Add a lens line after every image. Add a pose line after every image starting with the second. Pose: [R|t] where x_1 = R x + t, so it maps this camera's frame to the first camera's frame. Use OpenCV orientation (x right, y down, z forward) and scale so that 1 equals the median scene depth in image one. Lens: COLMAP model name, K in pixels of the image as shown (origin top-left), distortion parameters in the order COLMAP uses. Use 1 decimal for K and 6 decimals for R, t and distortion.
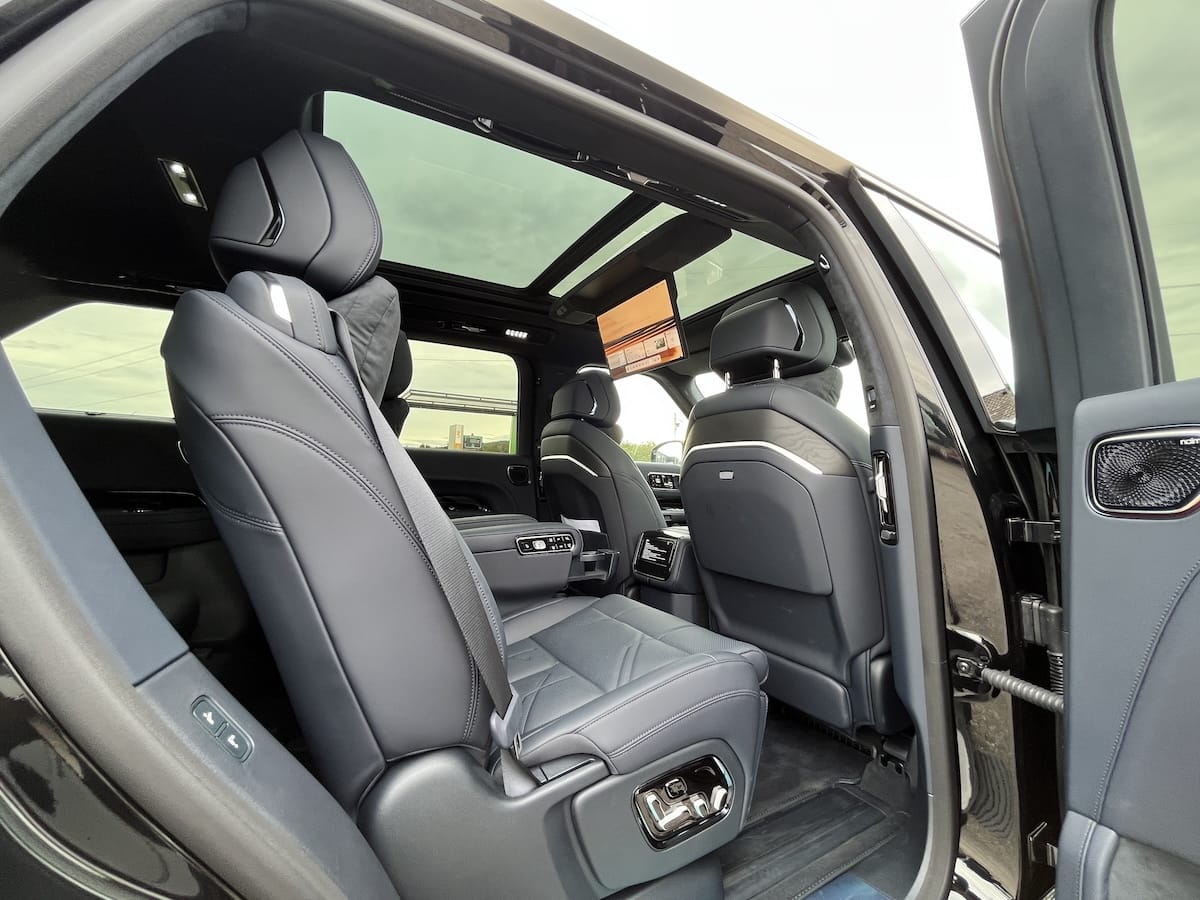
lens RADIAL K [[490.4, 0, 601.4], [0, 490.4, 450.5], [0, 0, 1]] dist [-0.002751, -0.000530]
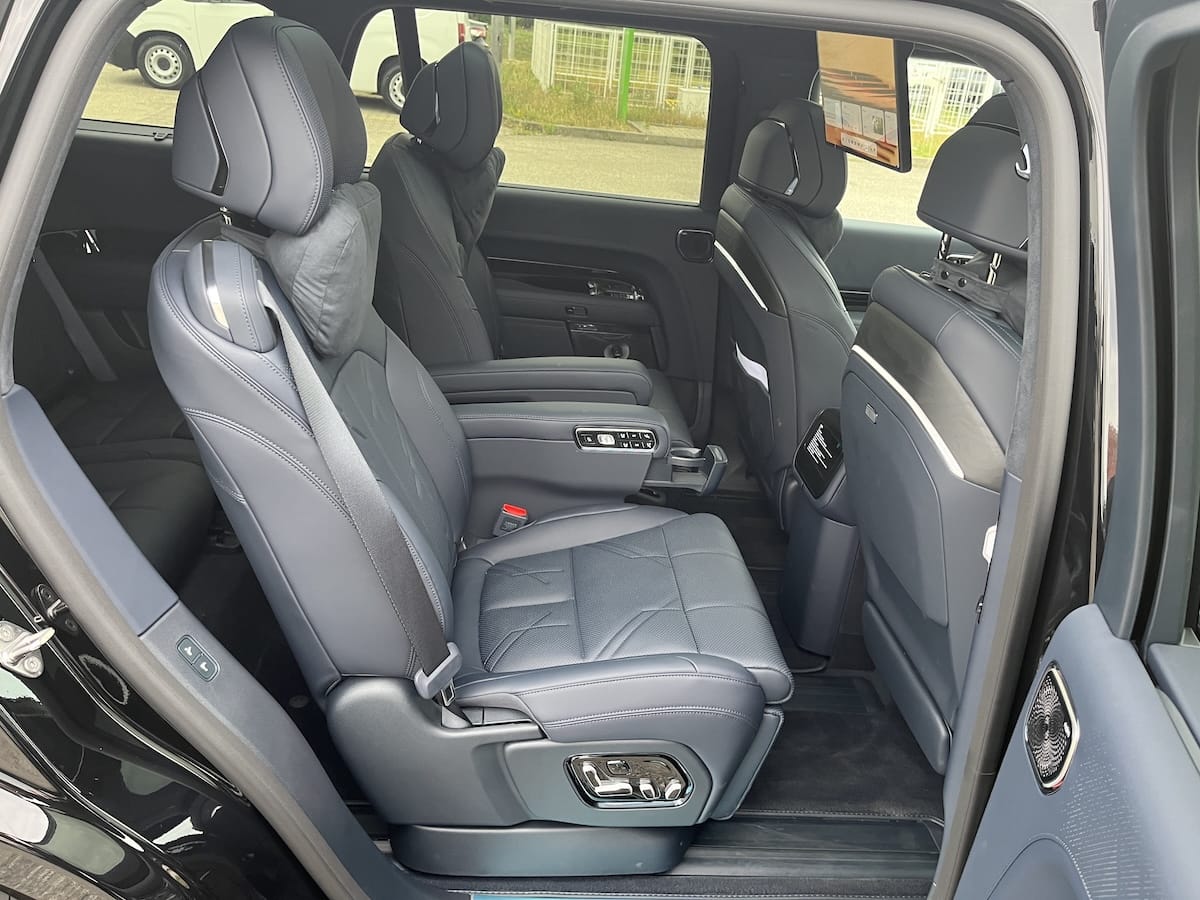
lens RADIAL K [[920.8, 0, 602.9], [0, 920.8, 447.9], [0, 0, 1]] dist [0.026012, -0.033073]
pose [[0.889082, 0.249824, -0.383563, 0.722048], [-0.047852, 0.884070, 0.464897, -0.790833], [0.455240, -0.394978, 0.797966, -0.256621]]
